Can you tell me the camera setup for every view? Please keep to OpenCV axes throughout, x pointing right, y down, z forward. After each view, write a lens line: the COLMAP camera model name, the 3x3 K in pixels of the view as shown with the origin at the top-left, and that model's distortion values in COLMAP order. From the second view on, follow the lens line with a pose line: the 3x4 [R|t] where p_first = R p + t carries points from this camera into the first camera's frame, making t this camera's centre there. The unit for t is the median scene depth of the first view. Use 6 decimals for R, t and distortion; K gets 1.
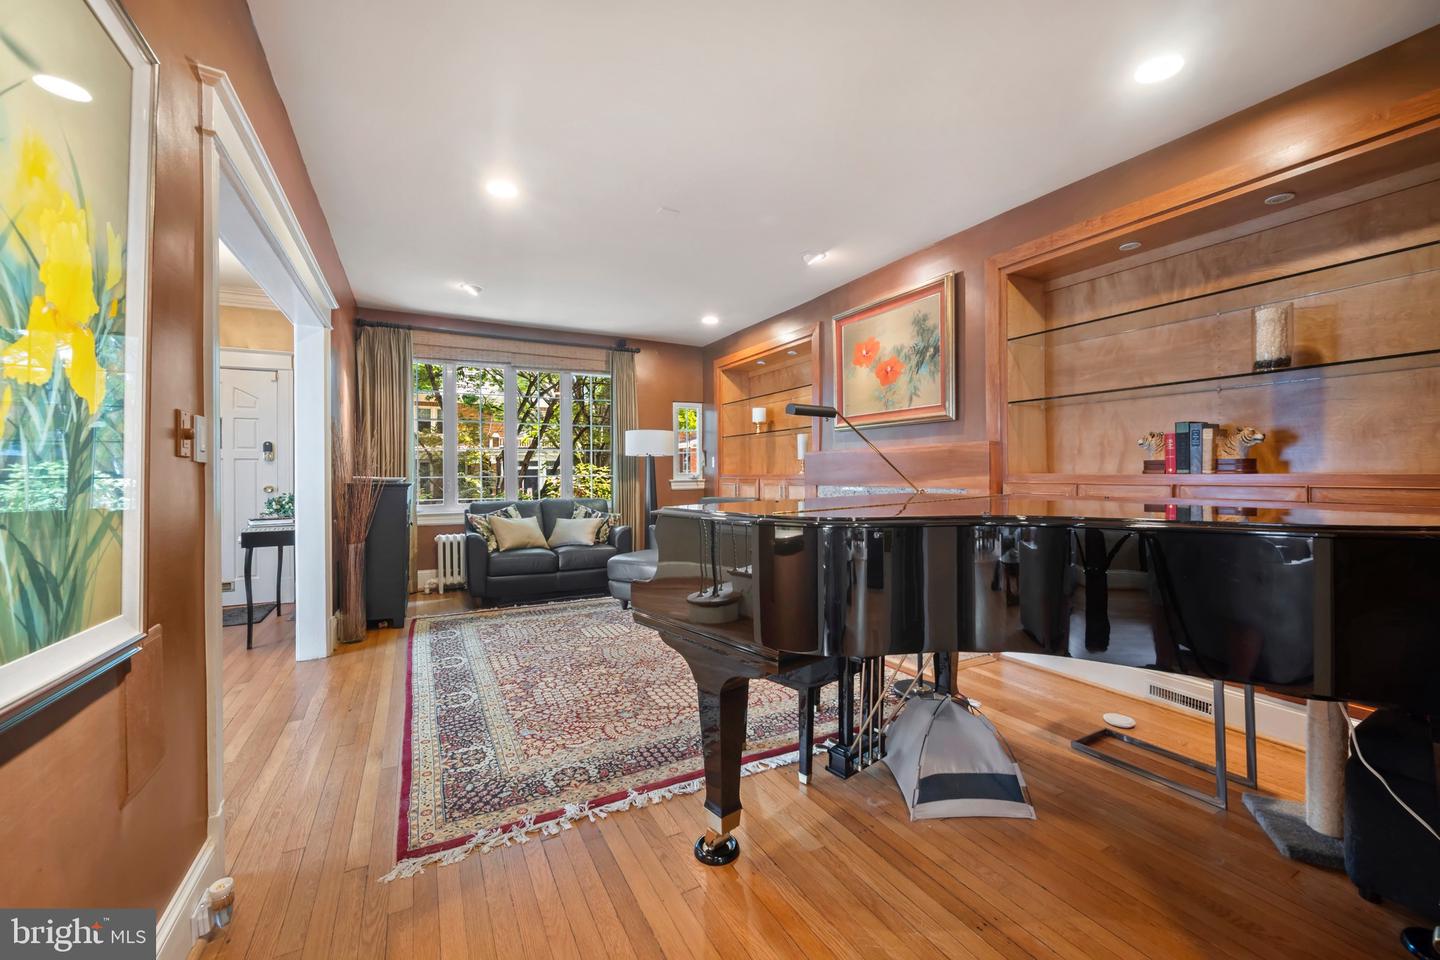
lens RADIAL K [[575.2, 0, 723.0], [0, 575.2, 462.9], [0, 0, 1]] dist [0.000001, -0.000067]
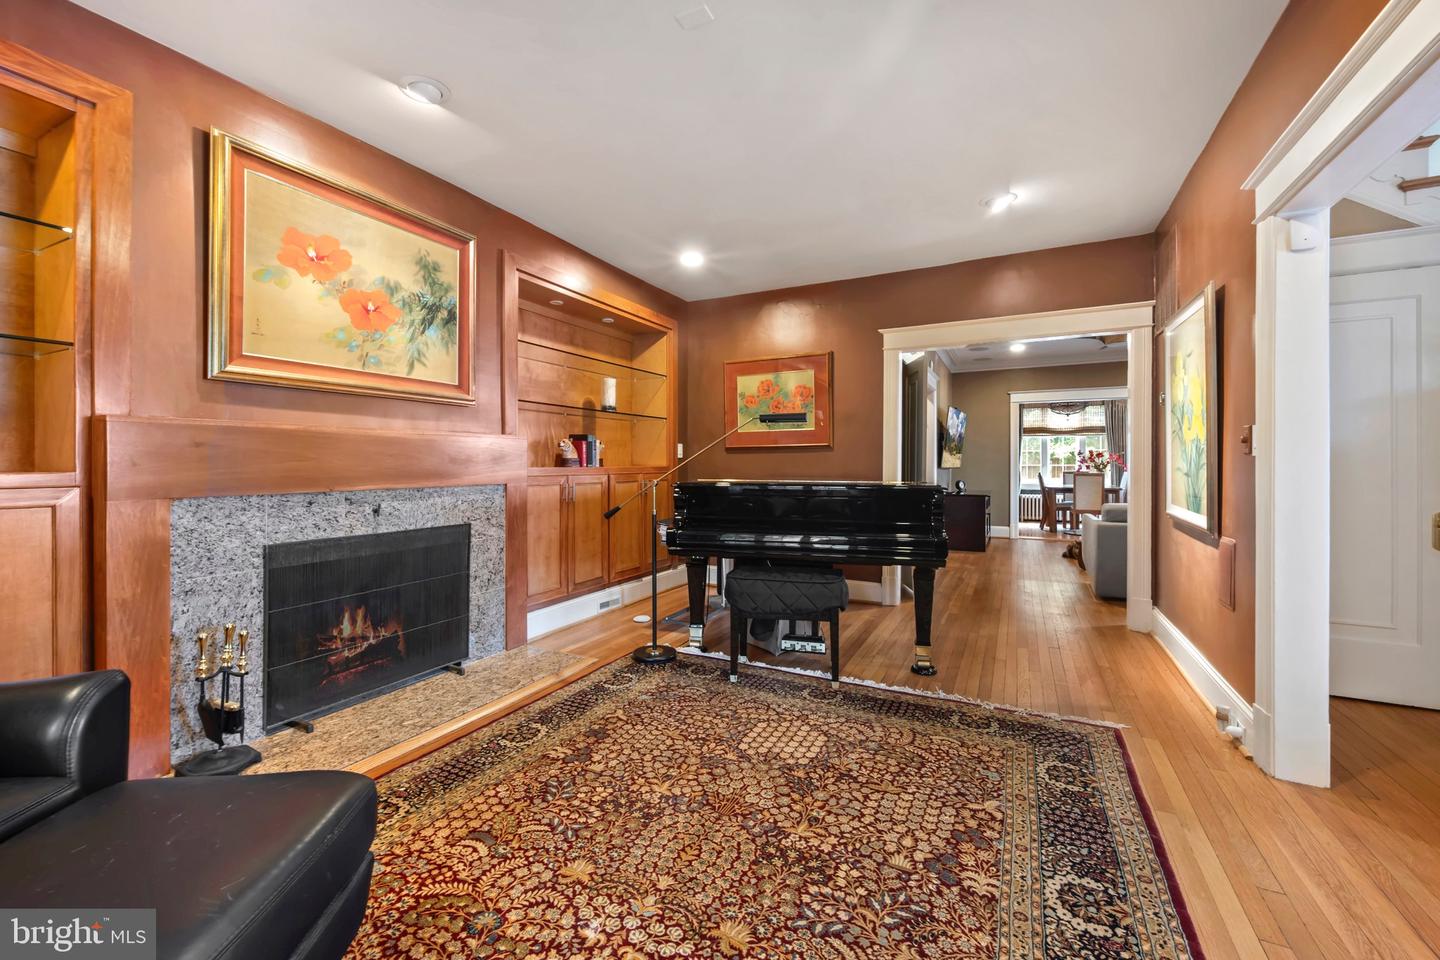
lens RADIAL K [[575.2, 0, 723.0], [0, 575.2, 462.9], [0, 0, 1]] dist [0.000001, -0.000067]
pose [[-0.570929, 0.006309, 0.820975, -0.634972], [-0.009369, 0.999855, -0.014199, 0.022892], [-0.820946, -0.015799, -0.570787, 1.419663]]
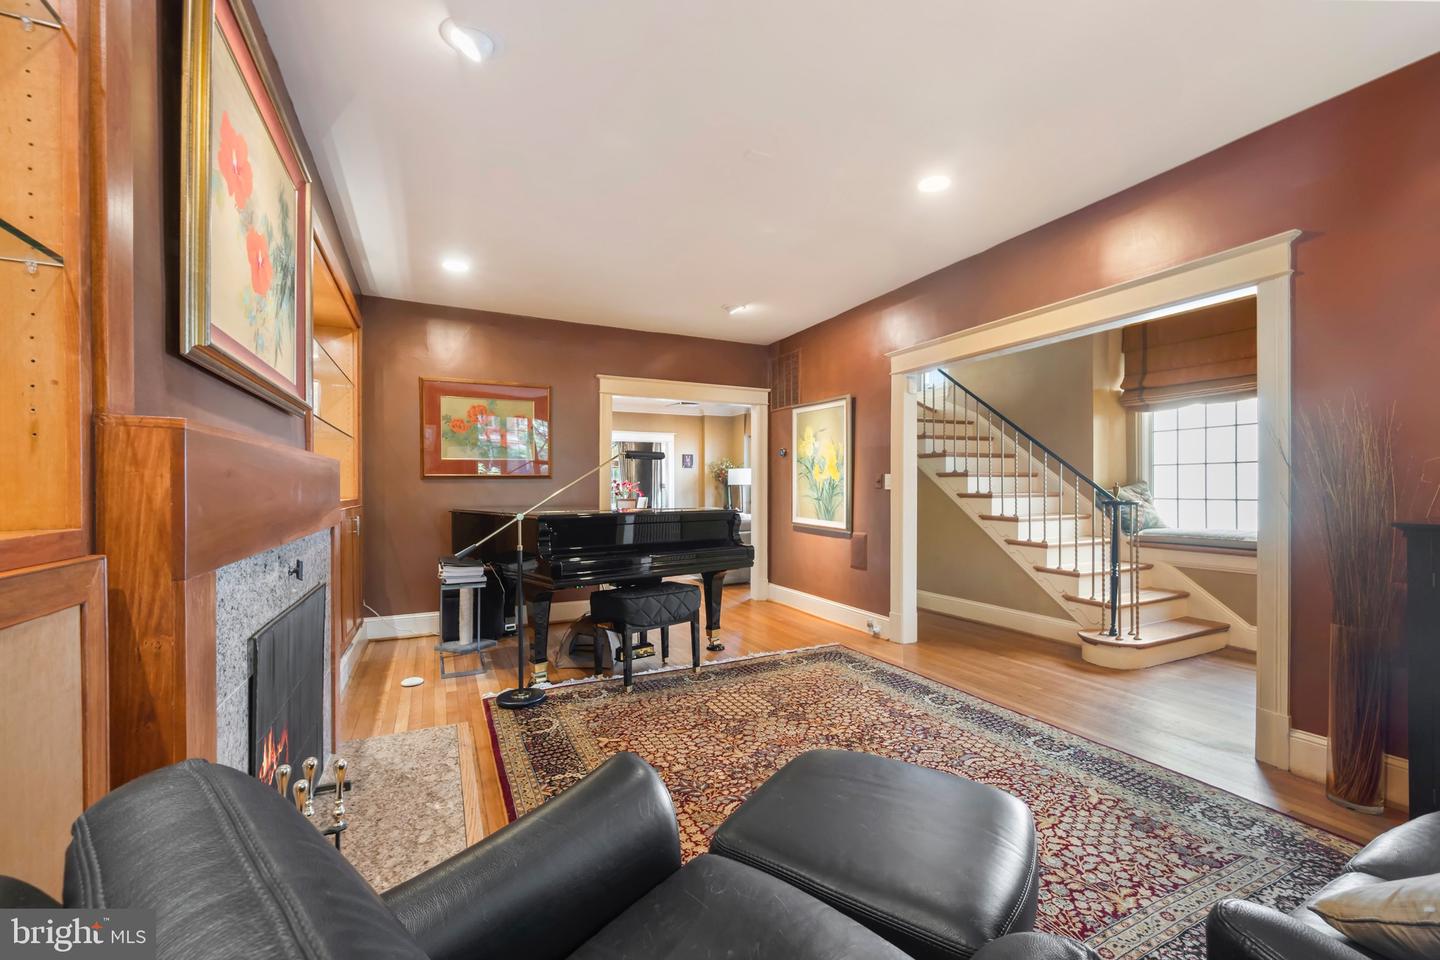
lens RADIAL K [[583.5, 0, 736.5], [0, 583.5, 494.4], [0, 0, 1]] dist [-0.000379, 0.000002]
pose [[-0.999744, 0.009627, 0.020498, -0.086210], [0.009465, 0.999923, -0.007969, 0.019437], [-0.020573, -0.007772, -0.999758, 1.921563]]
